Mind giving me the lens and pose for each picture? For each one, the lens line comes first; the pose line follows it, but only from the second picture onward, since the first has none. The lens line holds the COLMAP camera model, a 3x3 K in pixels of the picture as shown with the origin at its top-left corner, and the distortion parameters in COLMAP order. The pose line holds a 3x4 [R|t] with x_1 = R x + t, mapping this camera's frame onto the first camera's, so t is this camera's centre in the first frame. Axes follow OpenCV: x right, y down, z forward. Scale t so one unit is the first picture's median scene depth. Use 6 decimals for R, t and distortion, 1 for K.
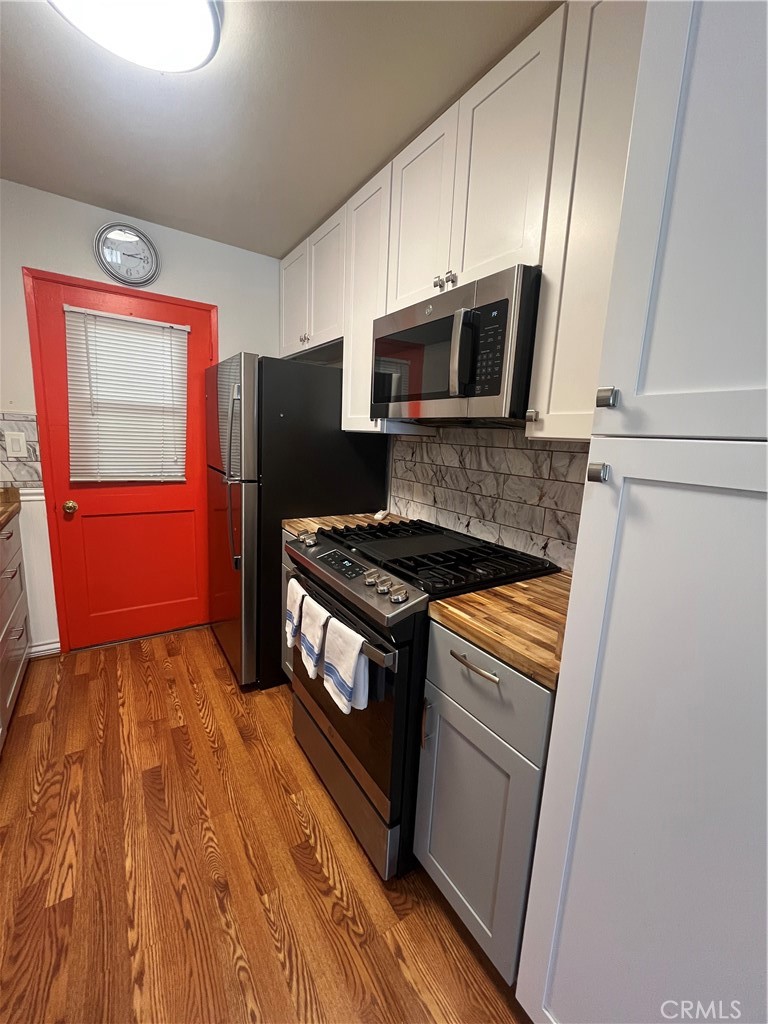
lens RADIAL K [[414.7, 0, 387.9], [0, 414.7, 507.6], [0, 0, 1]] dist [-0.006723, 0.001251]
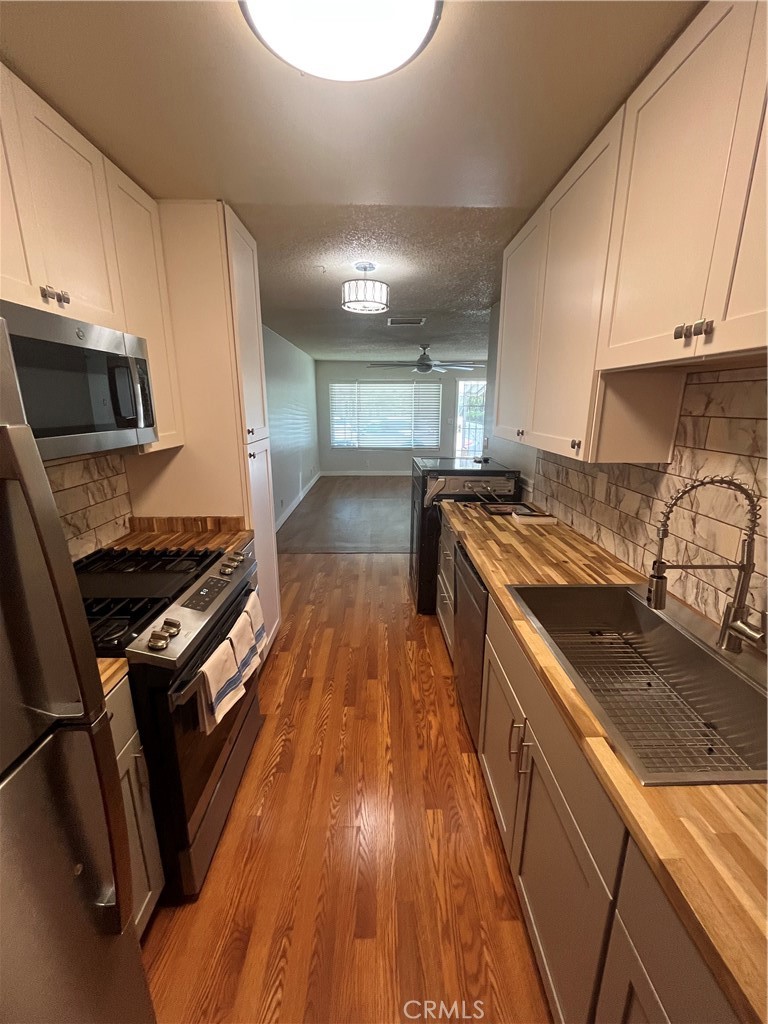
lens RADIAL K [[414.7, 0, 383.5], [0, 414.7, 508.6], [0, 0, 1]] dist [-0.006723, 0.001251]
pose [[-0.835538, -0.185931, 0.517016, -0.879389], [0.050376, 0.911112, 0.409068, -0.416212], [-0.547118, 0.367837, -0.751903, 1.309809]]
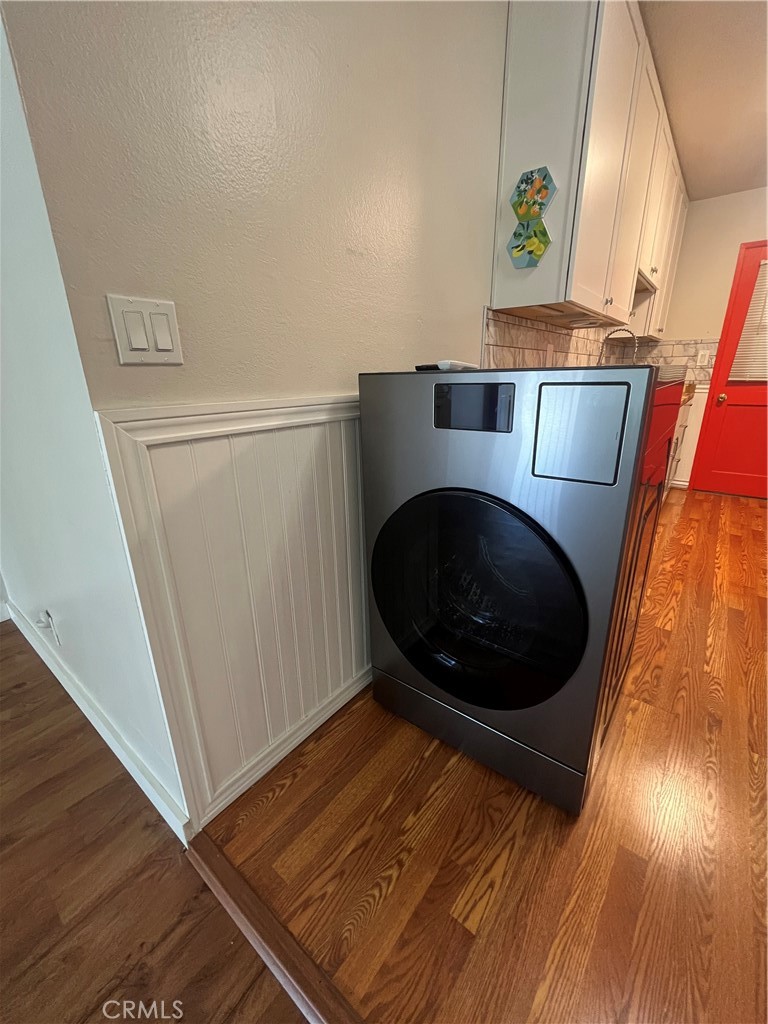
lens RADIAL K [[414.7, 0, 389.2], [0, 414.7, 507.6], [0, 0, 1]] dist [-0.006723, 0.001251]
pose [[0.307169, 0.245319, -0.919492, 0.576032], [-0.142117, 0.967194, 0.210569, 0.358568], [0.940984, 0.065995, 0.331956, -1.004370]]
